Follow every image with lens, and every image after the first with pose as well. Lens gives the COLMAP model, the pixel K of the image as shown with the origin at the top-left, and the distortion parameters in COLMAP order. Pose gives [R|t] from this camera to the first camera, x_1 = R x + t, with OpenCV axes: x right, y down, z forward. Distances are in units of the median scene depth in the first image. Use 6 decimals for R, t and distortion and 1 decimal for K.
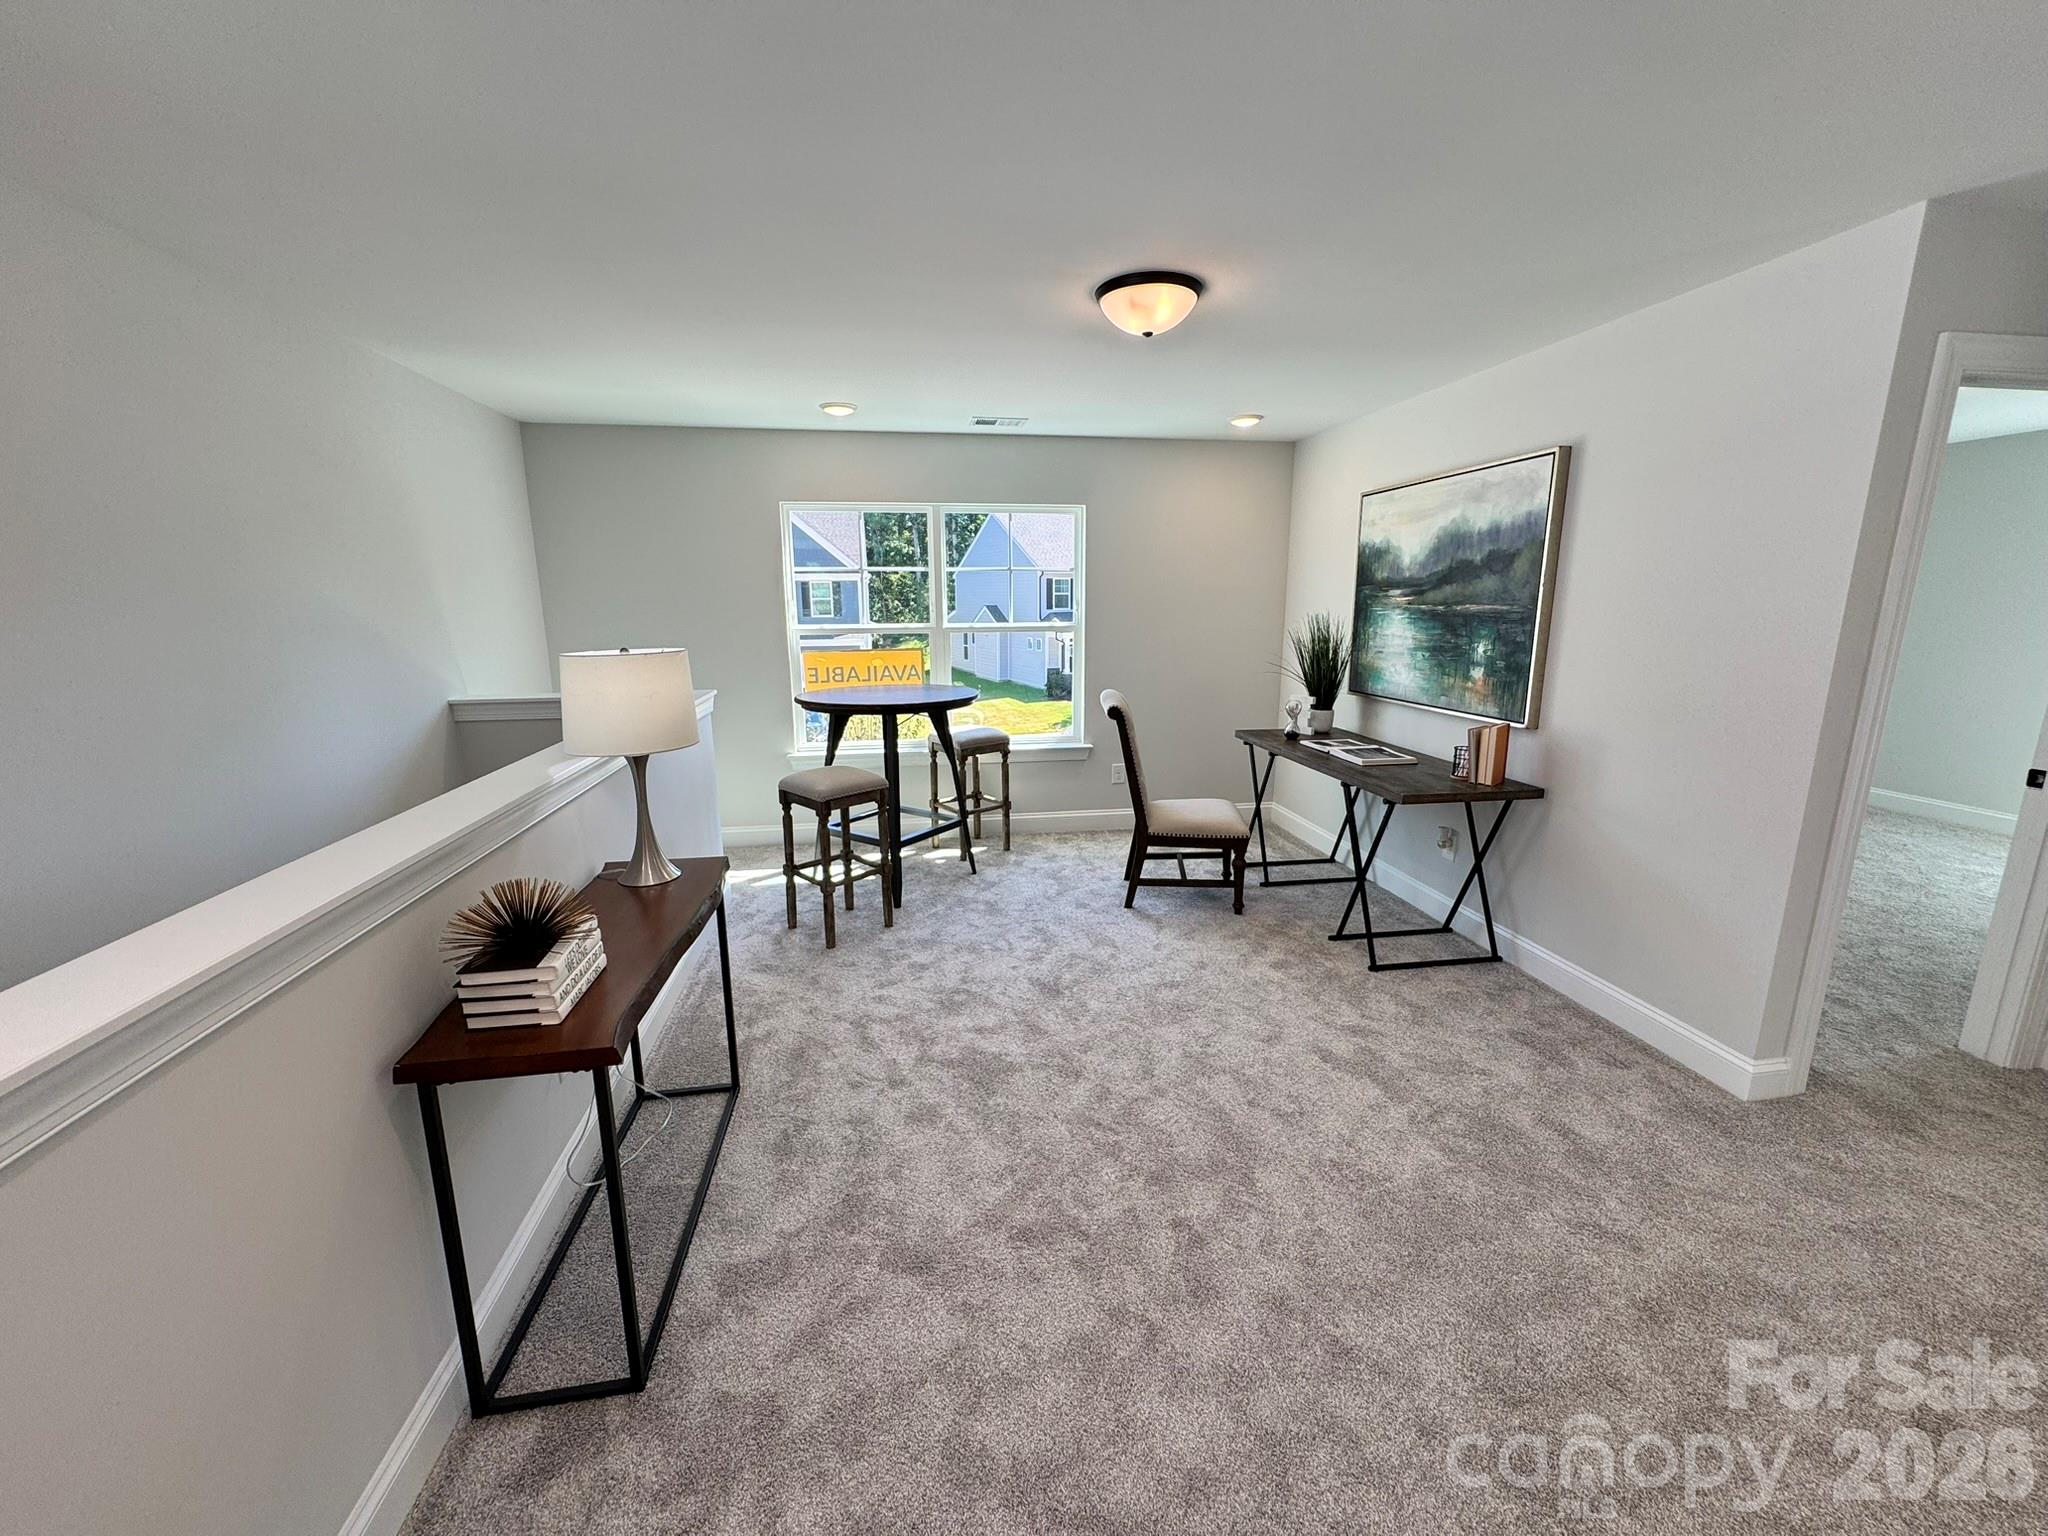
lens RADIAL K [[815.0, 0, 1017.7], [0, 815.0, 767.6], [0, 0, 1]] dist [-0.002141, 0.001047]
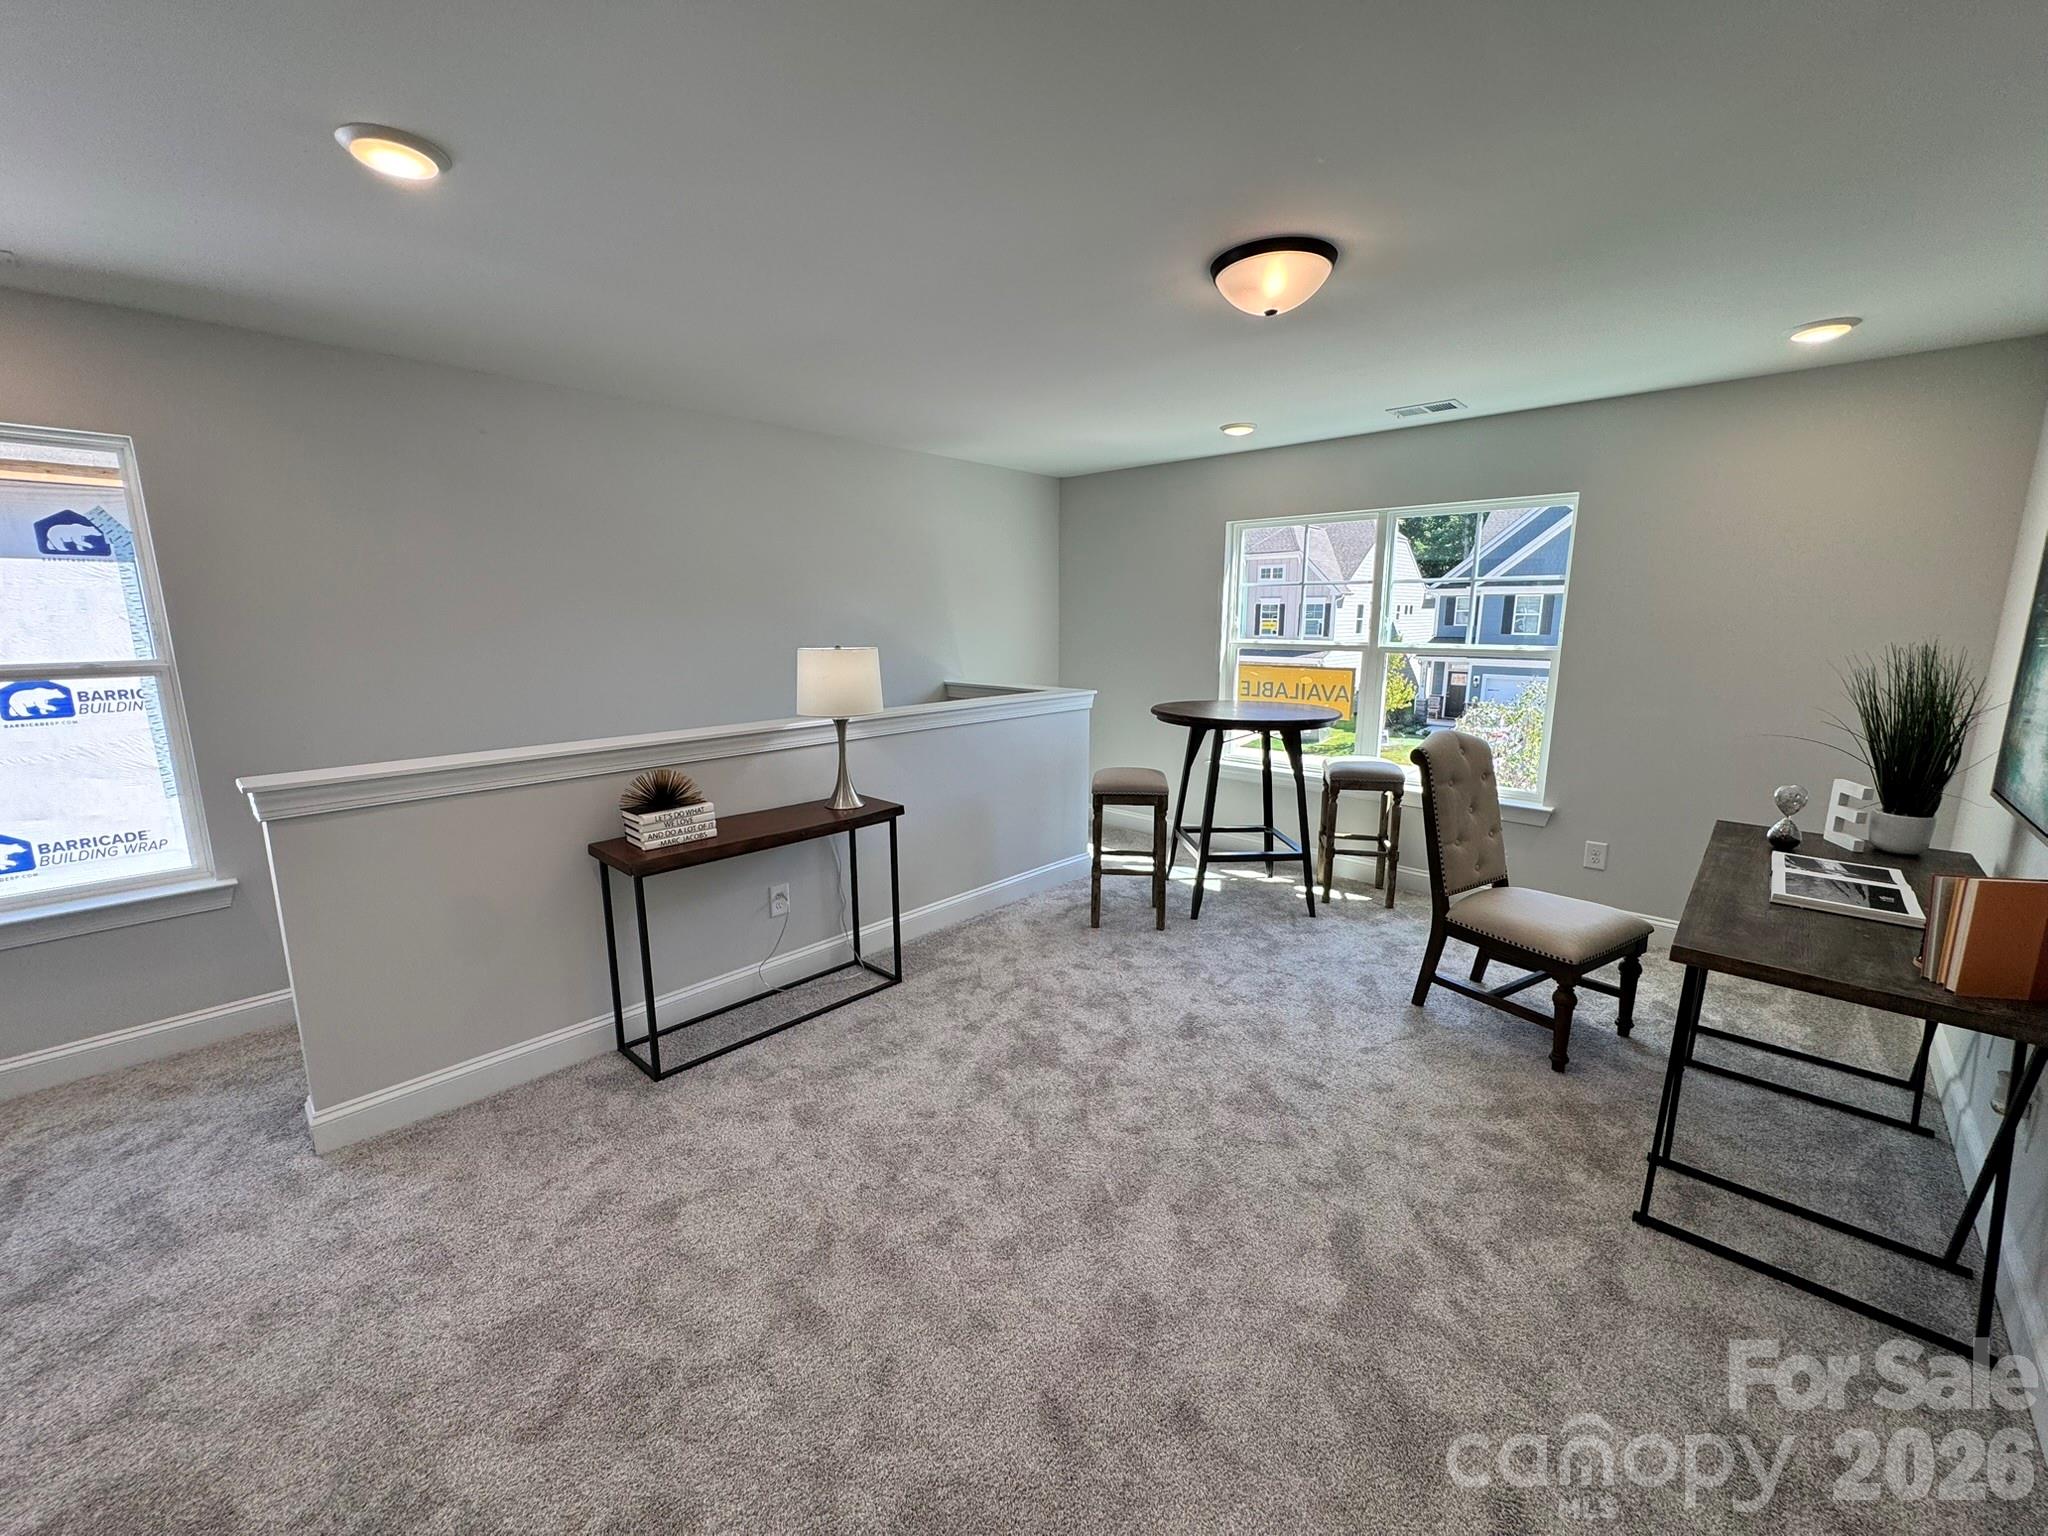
lens RADIAL K [[815.0, 0, 1013.8], [0, 815.0, 760.7], [0, 0, 1]] dist [-0.002141, 0.001047]
pose [[0.610680, 0.146290, -0.778248, 0.533714], [-0.164638, 0.984768, 0.055921, -0.045588], [0.774574, 0.093979, 0.625463, 0.203087]]
